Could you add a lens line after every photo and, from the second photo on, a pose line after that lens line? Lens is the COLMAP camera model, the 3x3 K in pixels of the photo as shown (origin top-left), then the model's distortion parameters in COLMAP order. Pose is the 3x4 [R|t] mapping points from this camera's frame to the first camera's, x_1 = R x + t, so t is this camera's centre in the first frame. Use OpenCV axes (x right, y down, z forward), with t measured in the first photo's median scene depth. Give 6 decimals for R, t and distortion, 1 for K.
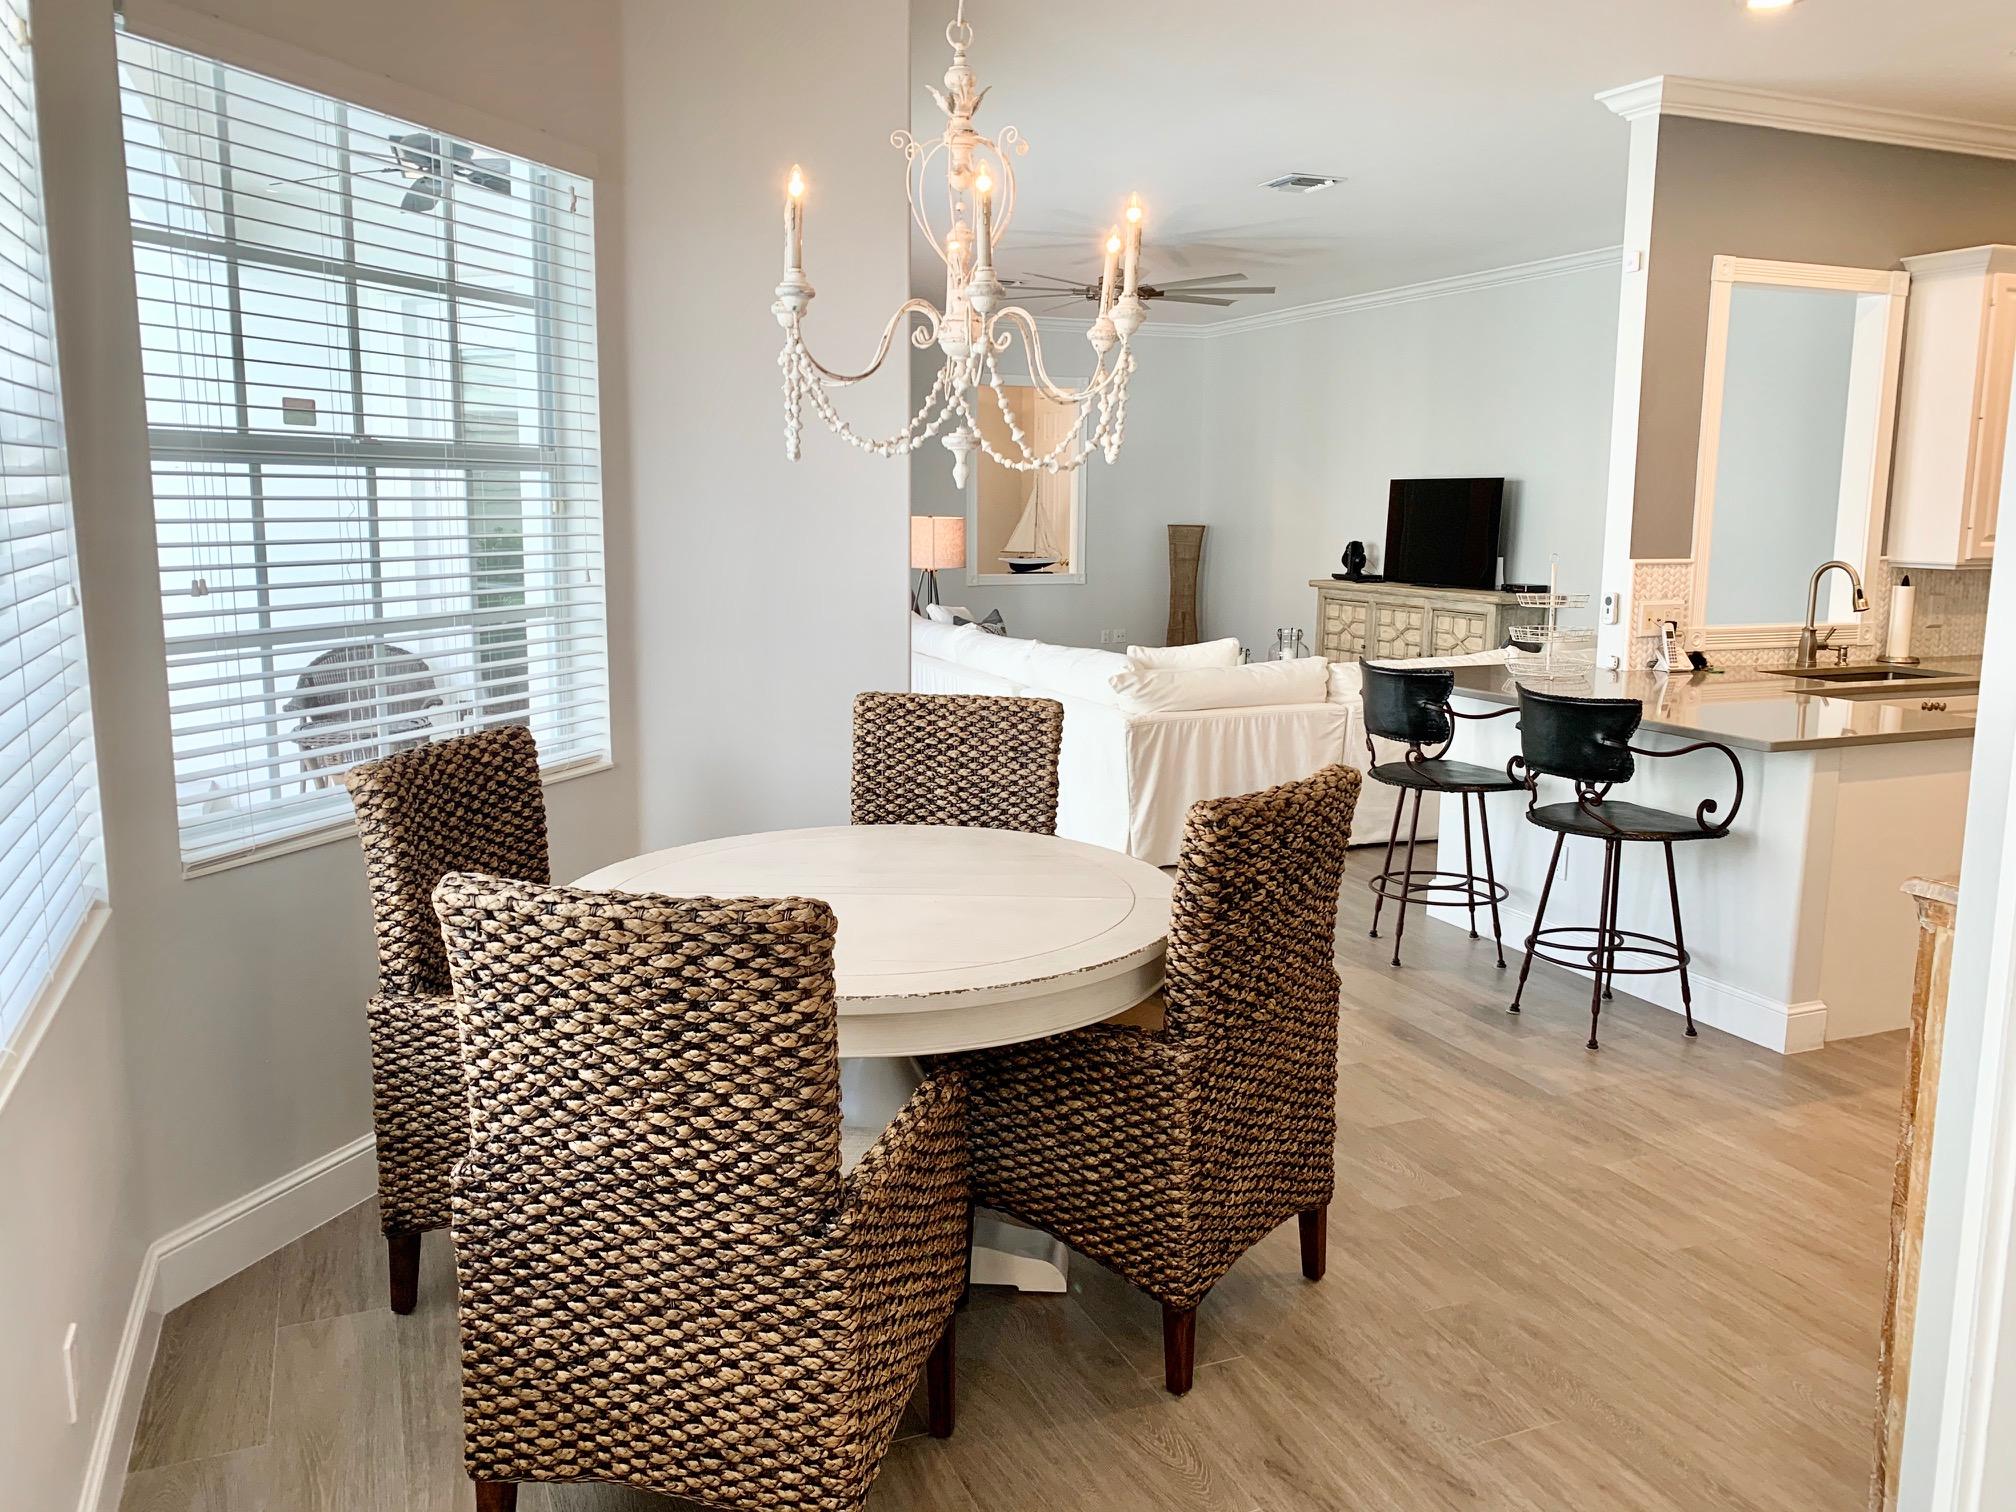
lens RADIAL K [[1563.0, 0, 1014.7], [0, 1563.0, 788.5], [0, 0, 1]] dist [-0.001073, 0.006193]
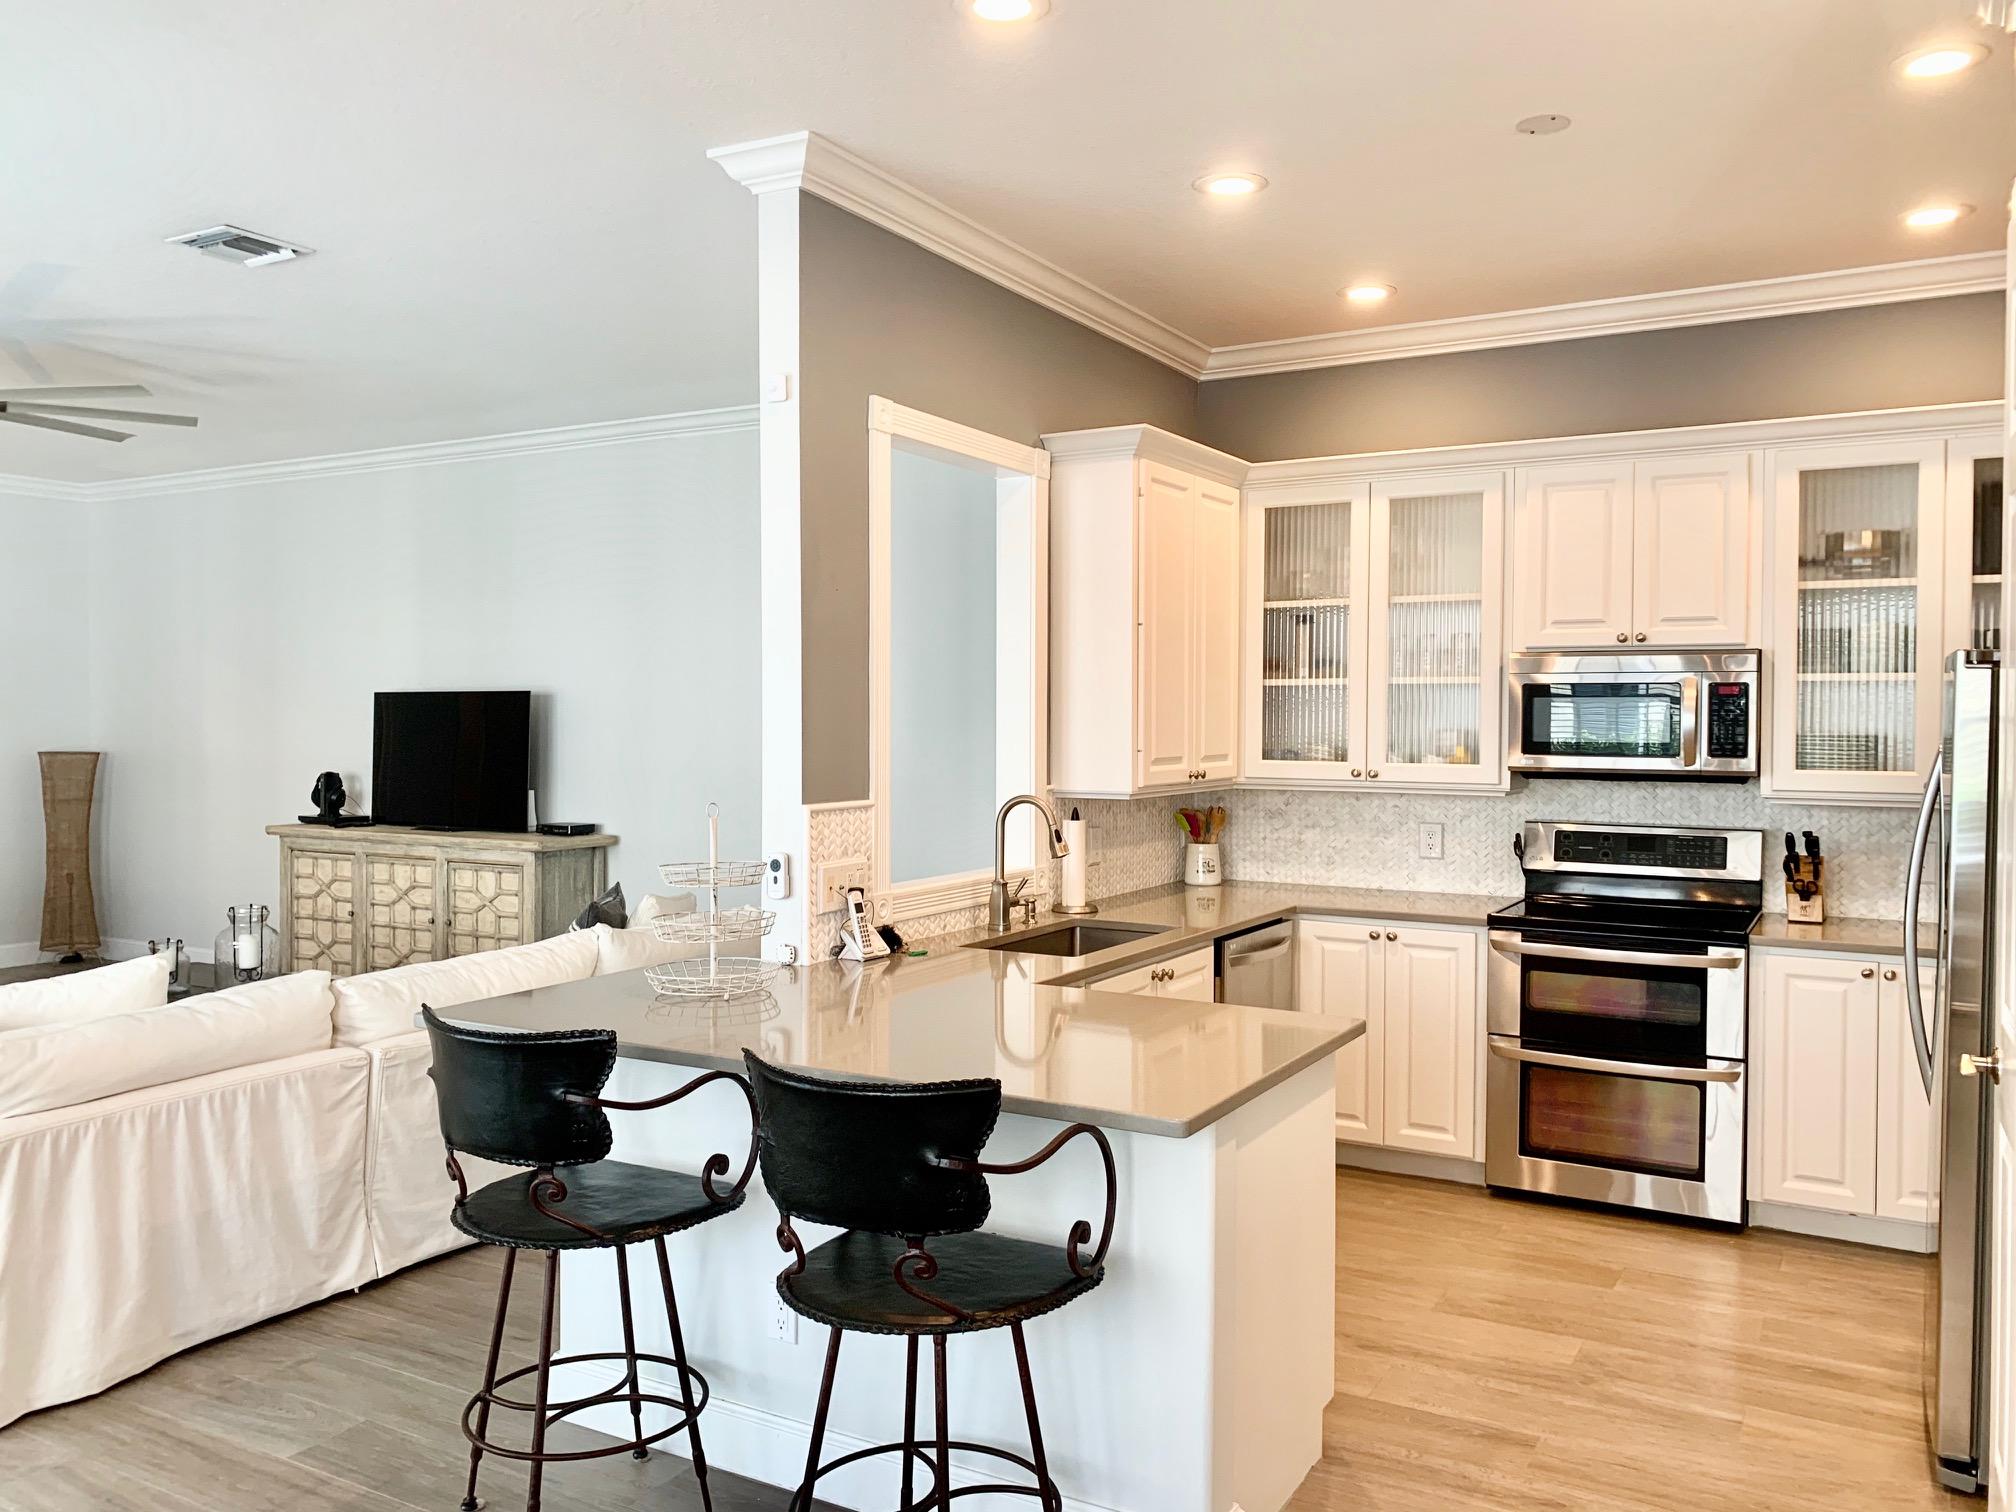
lens RADIAL K [[1547.2, 0, 1008.0], [0, 1547.2, 748.0], [0, 0, 1]] dist [0.039270, -0.059105]
pose [[0.798749, -0.017545, 0.601409, 0.051095], [0.113490, 0.986025, -0.121964, -0.073731], [-0.590864, 0.165673, 0.789577, 0.380641]]
